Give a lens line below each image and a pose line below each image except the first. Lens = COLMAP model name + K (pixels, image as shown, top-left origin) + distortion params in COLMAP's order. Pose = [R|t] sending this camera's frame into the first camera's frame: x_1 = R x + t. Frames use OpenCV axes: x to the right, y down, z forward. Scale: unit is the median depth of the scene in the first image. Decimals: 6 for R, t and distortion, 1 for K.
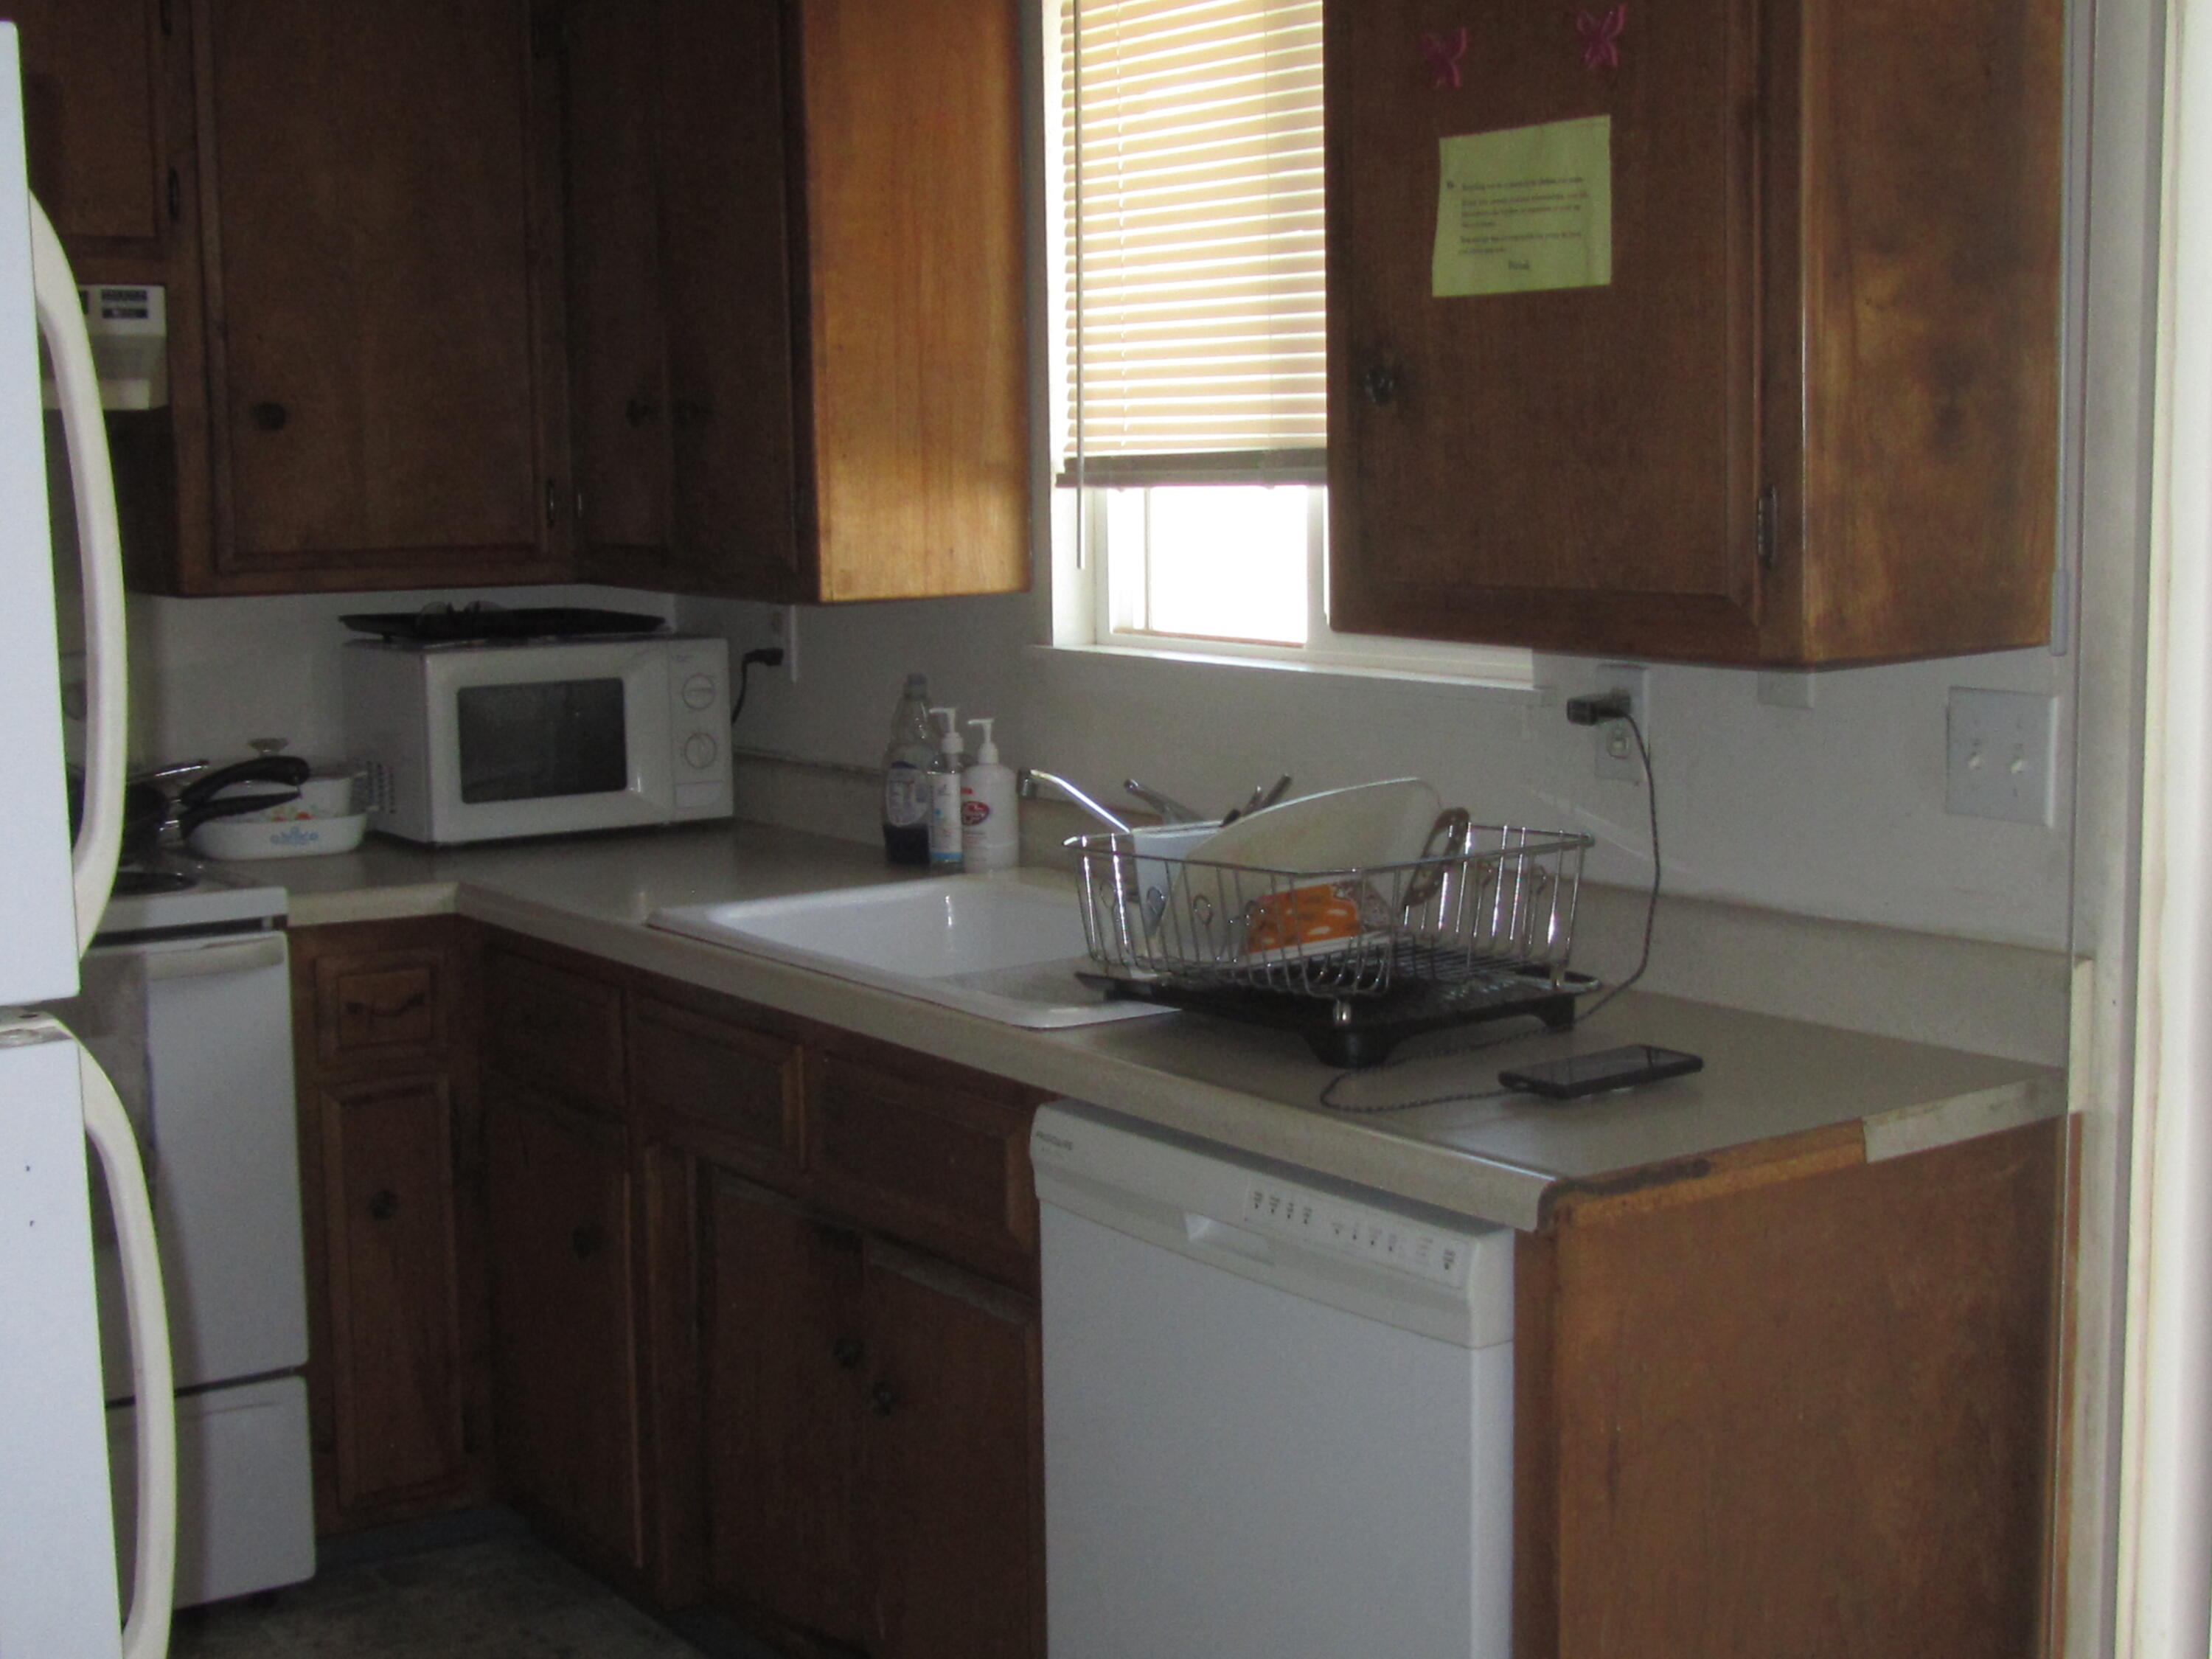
lens RADIAL K [[3016.9, 0, 1106.0], [0, 3016.9, 829.5], [0, 0, 1]] dist [-0.058681, 0.045022]
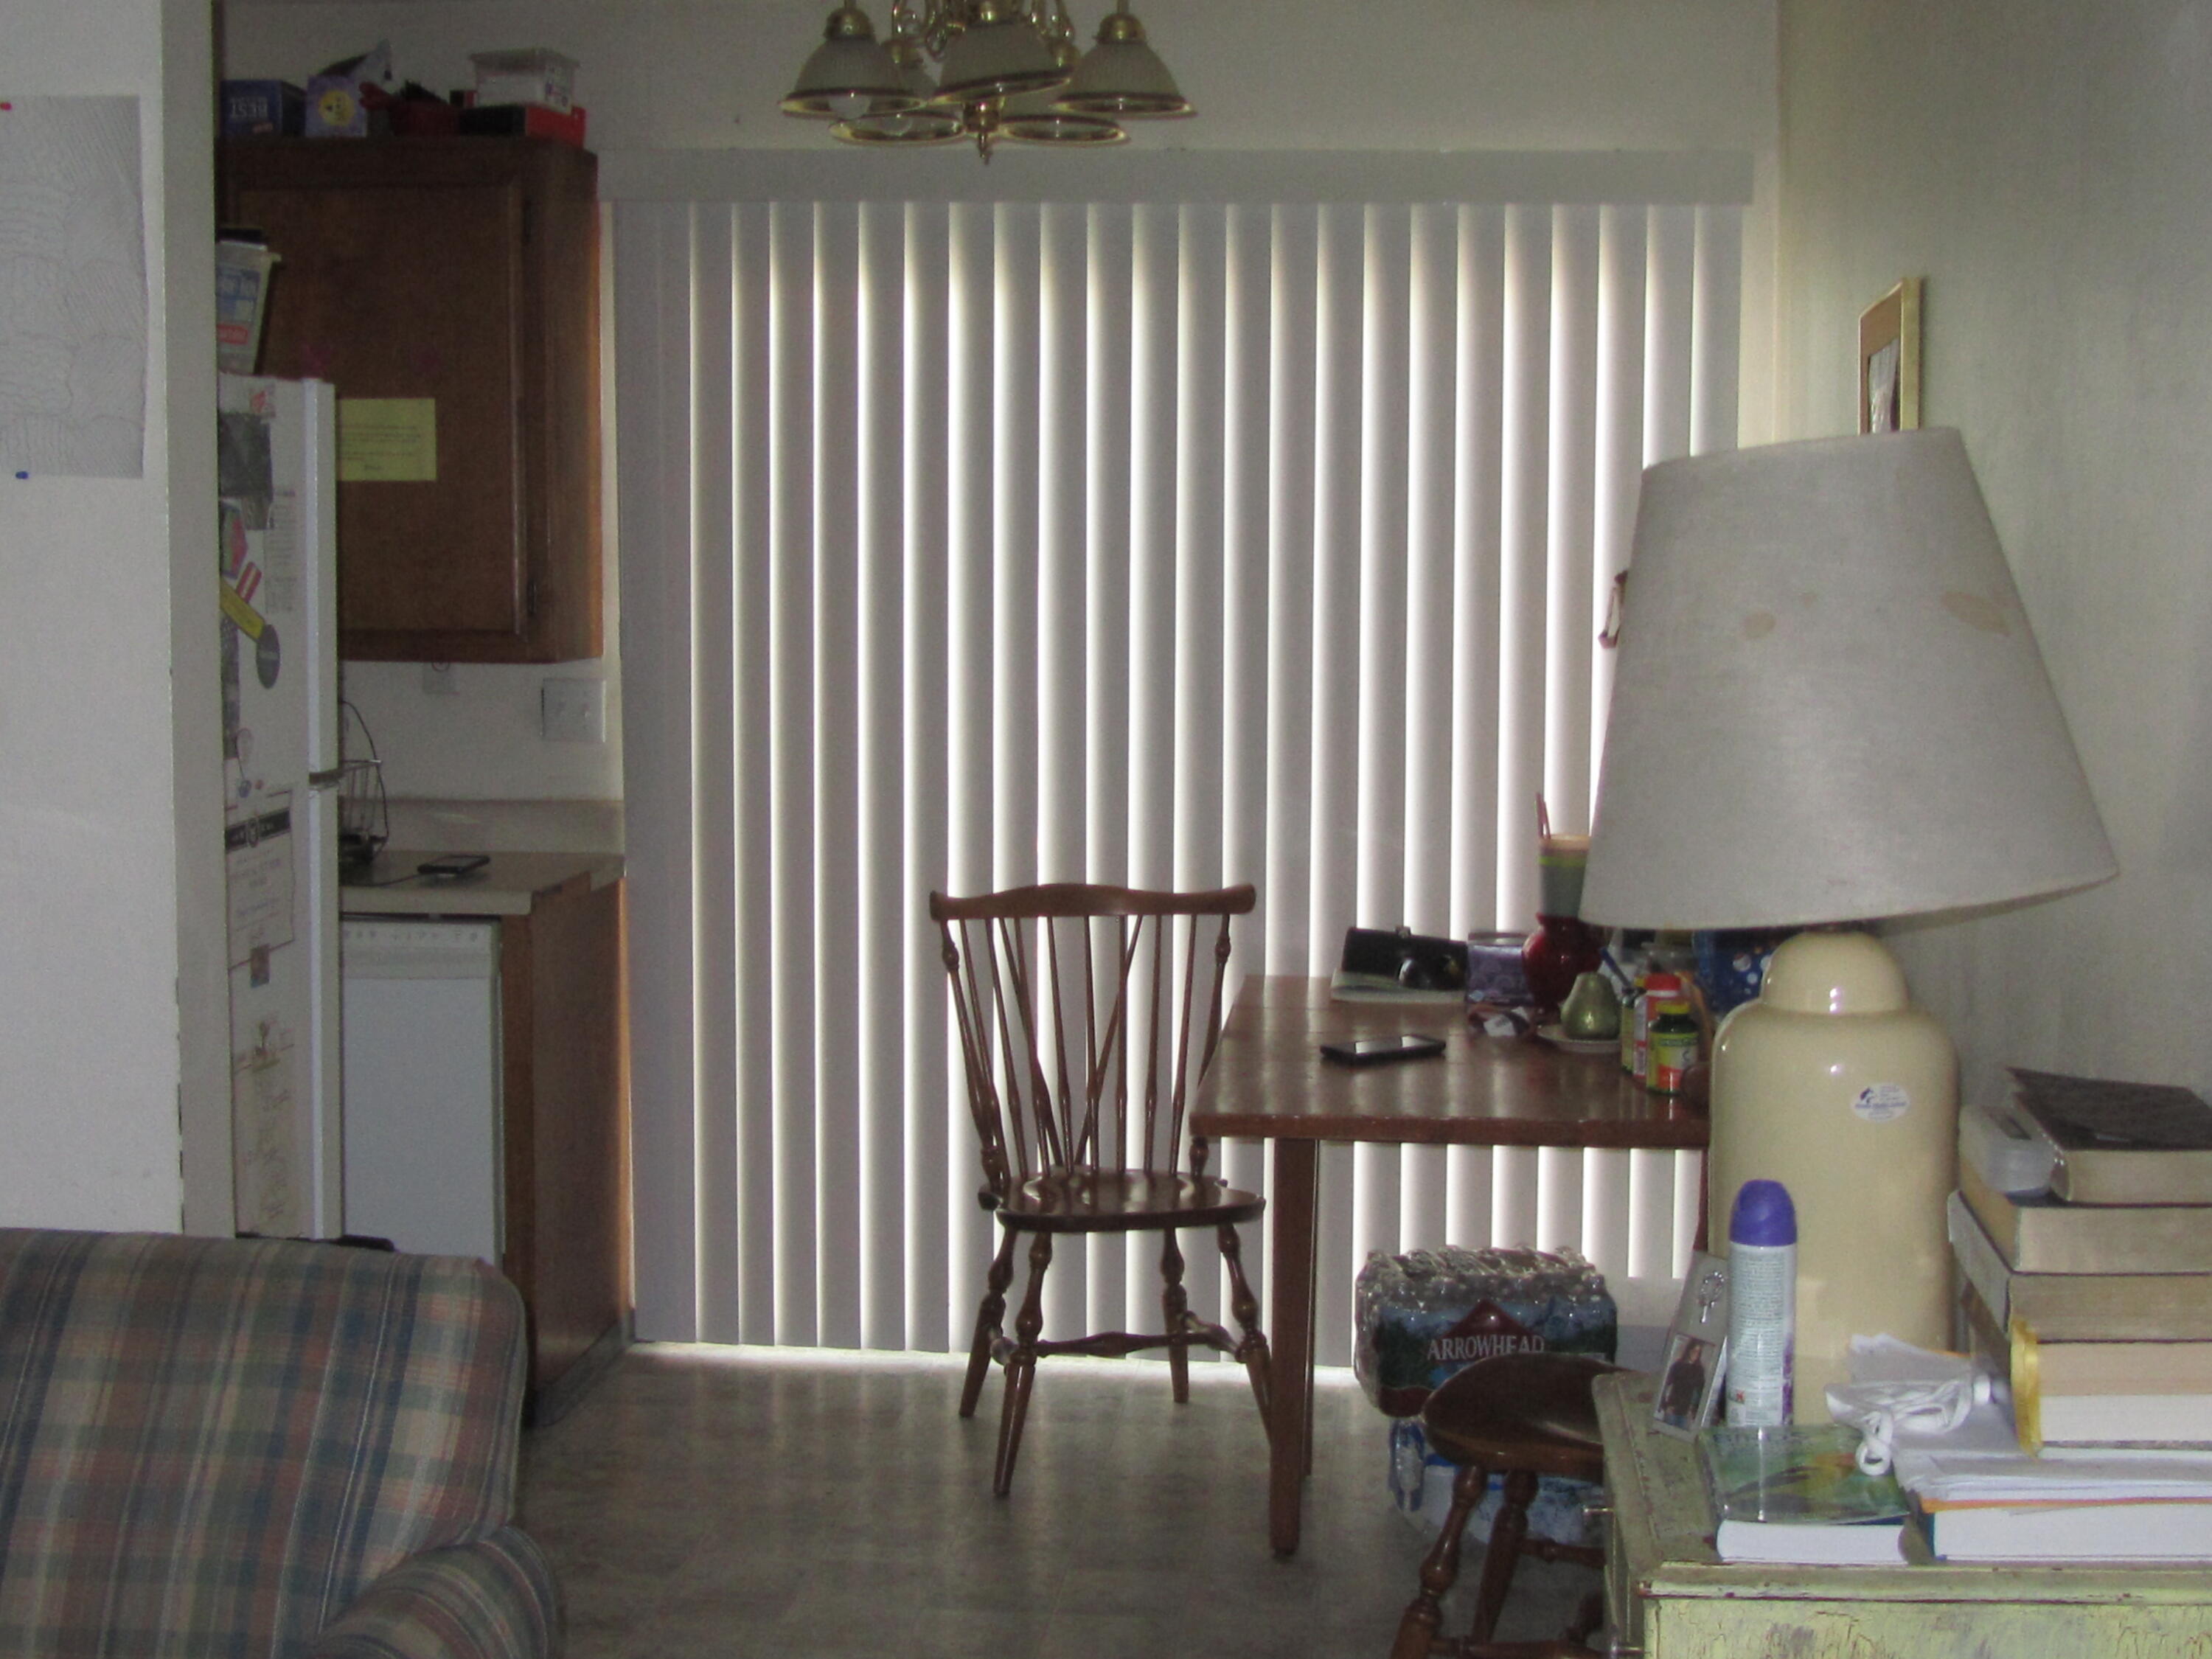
lens RADIAL K [[3016.9, 0, 1106.0], [0, 3016.9, 829.5], [0, 0, 1]] dist [-0.058681, 0.045022]
pose [[0.641080, -0.042494, 0.766297, -1.121245], [0.086424, 0.996112, -0.017063, 0.131252], [-0.762592, 0.077165, 0.642260, -0.648995]]
